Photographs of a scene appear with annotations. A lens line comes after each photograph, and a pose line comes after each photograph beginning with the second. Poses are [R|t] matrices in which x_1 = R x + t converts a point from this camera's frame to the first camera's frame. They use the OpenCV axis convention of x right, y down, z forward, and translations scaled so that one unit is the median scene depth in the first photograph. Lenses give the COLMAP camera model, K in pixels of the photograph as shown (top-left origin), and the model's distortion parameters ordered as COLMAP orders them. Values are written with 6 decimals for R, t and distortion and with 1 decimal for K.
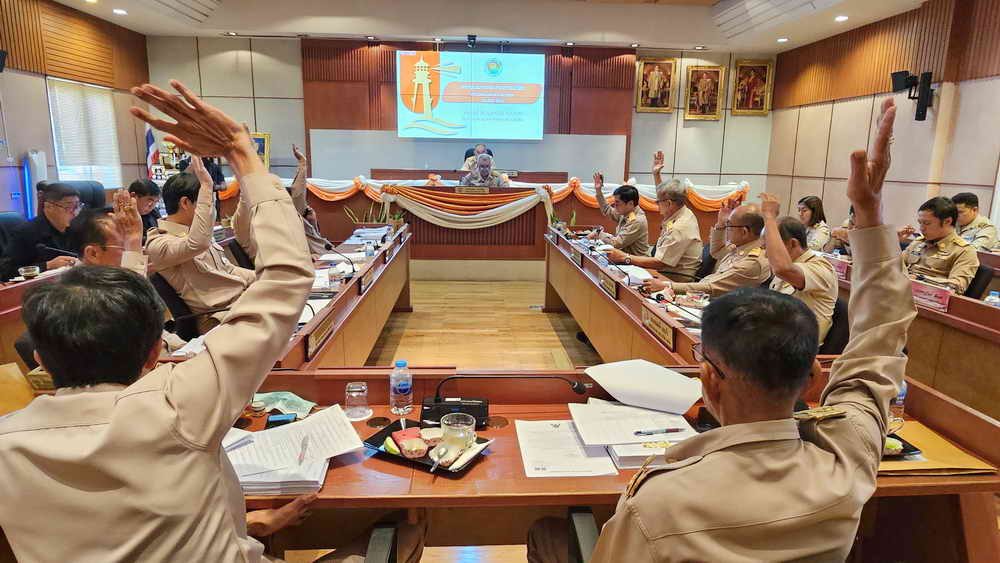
lens RADIAL K [[622.4, 0, 498.6], [0, 622.4, 279.3], [0, 0, 1]] dist [-0.017908, 0.011847]
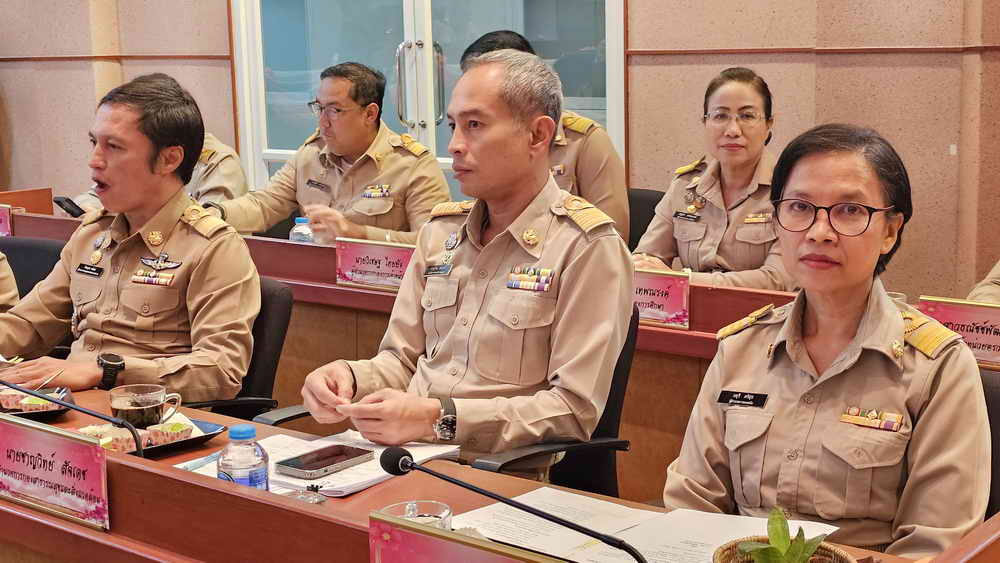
lens RADIAL K [[1697.6, 0, 499.8], [0, 1697.6, 281.9], [0, 0, 1]] dist [-0.054542, 0.000000]
pose [[0.693036, -0.135104, 0.708130, 0.167862], [0.171081, 0.985044, 0.020503, -0.012645], [-0.700309, 0.106938, 0.705784, 0.188390]]
